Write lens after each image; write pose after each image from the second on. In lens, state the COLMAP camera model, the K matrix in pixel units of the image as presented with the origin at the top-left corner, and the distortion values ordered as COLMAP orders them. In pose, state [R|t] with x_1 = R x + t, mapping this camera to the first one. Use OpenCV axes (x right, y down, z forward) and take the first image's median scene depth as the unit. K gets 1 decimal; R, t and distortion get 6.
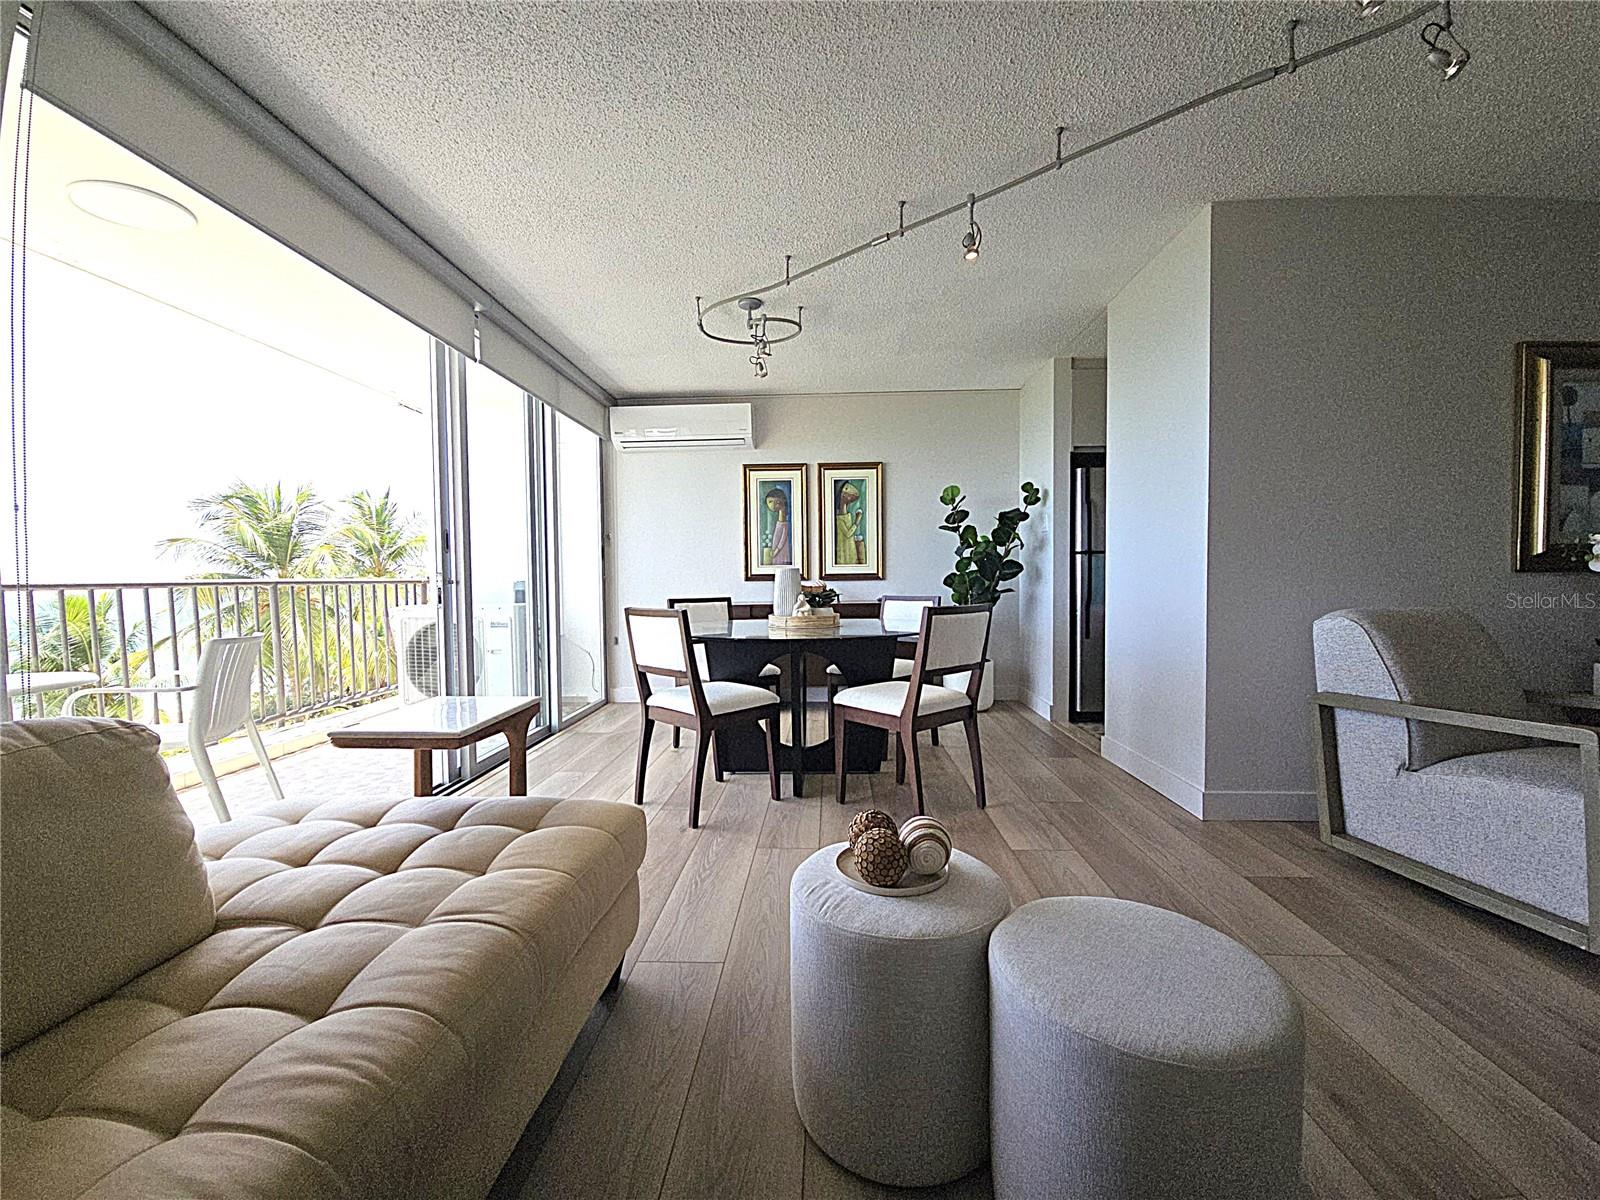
lens RADIAL K [[646.8, 0, 798.2], [0, 646.8, 602.4], [0, 0, 1]] dist [-0.002935, -0.000343]
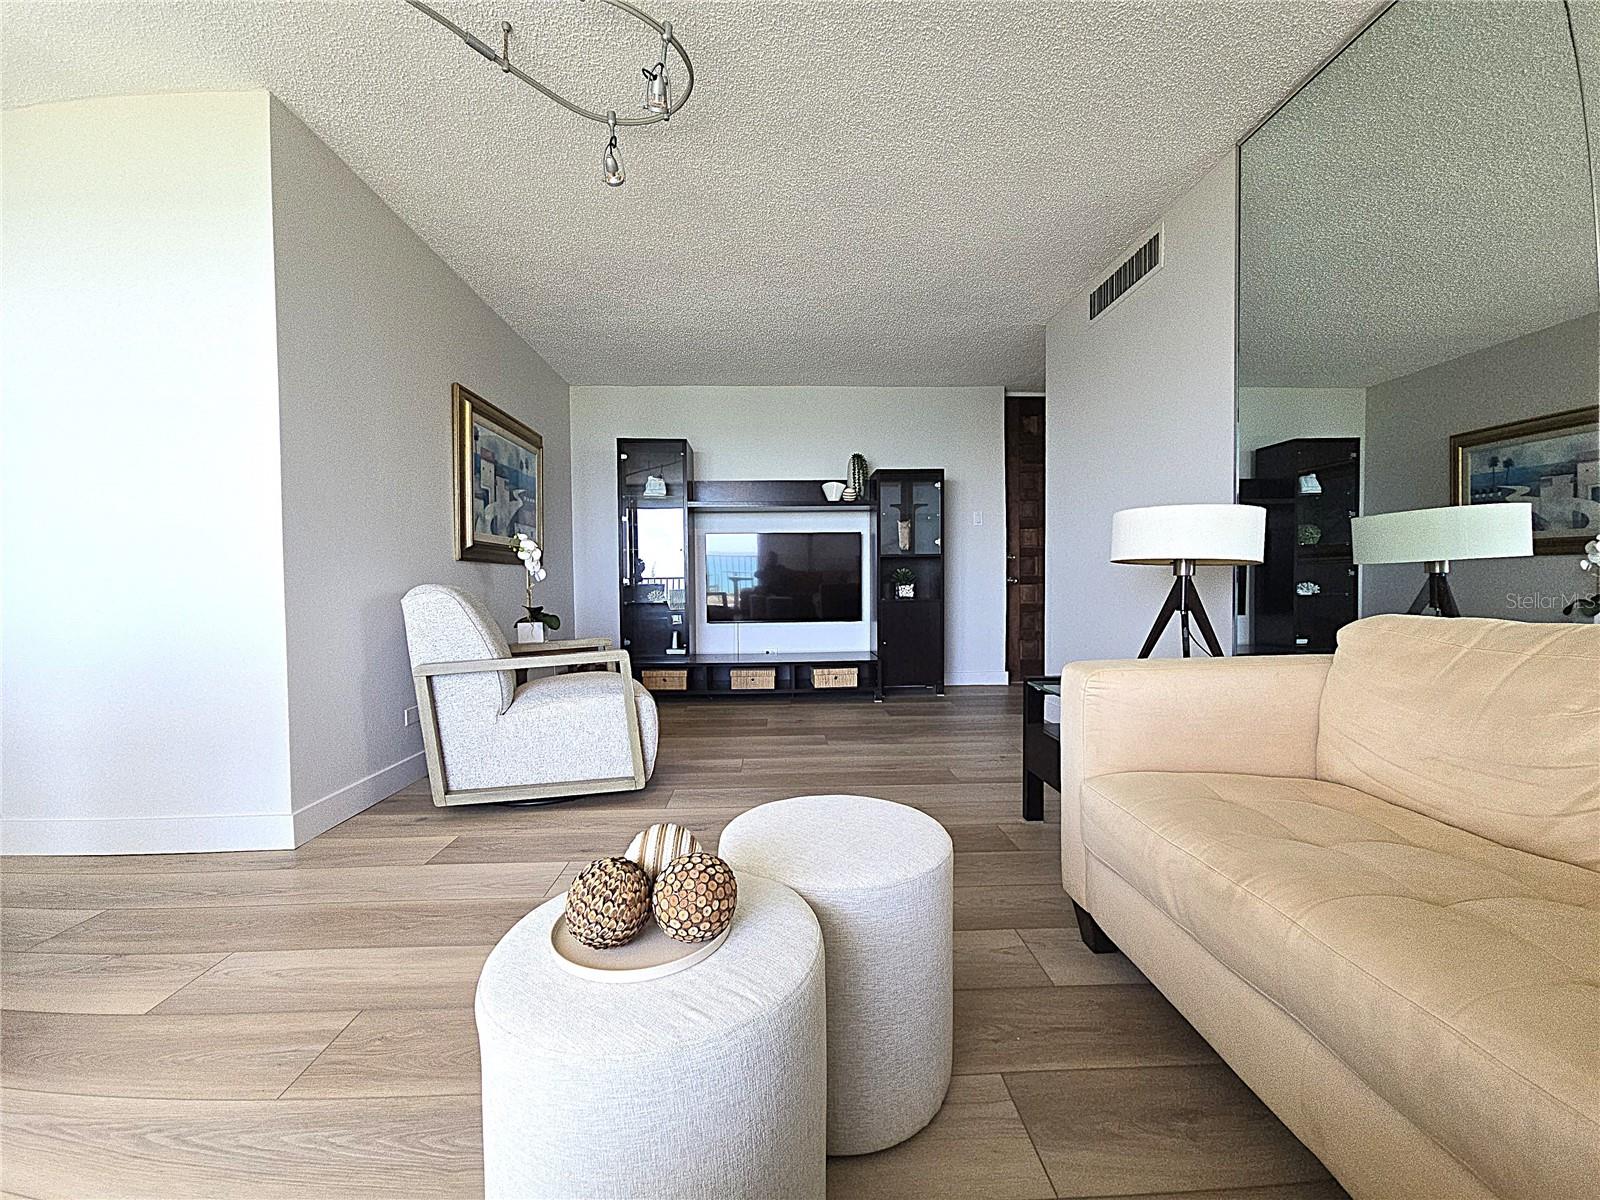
lens RADIAL K [[646.8, 0, 795.7], [0, 646.8, 601.3], [0, 0, 1]] dist [-0.002935, -0.000343]
pose [[-0.081410, -0.015992, 0.996552, -0.276436], [0.047685, 0.998664, 0.019921, 0.047145], [-0.995539, 0.049143, -0.080539, 0.497002]]
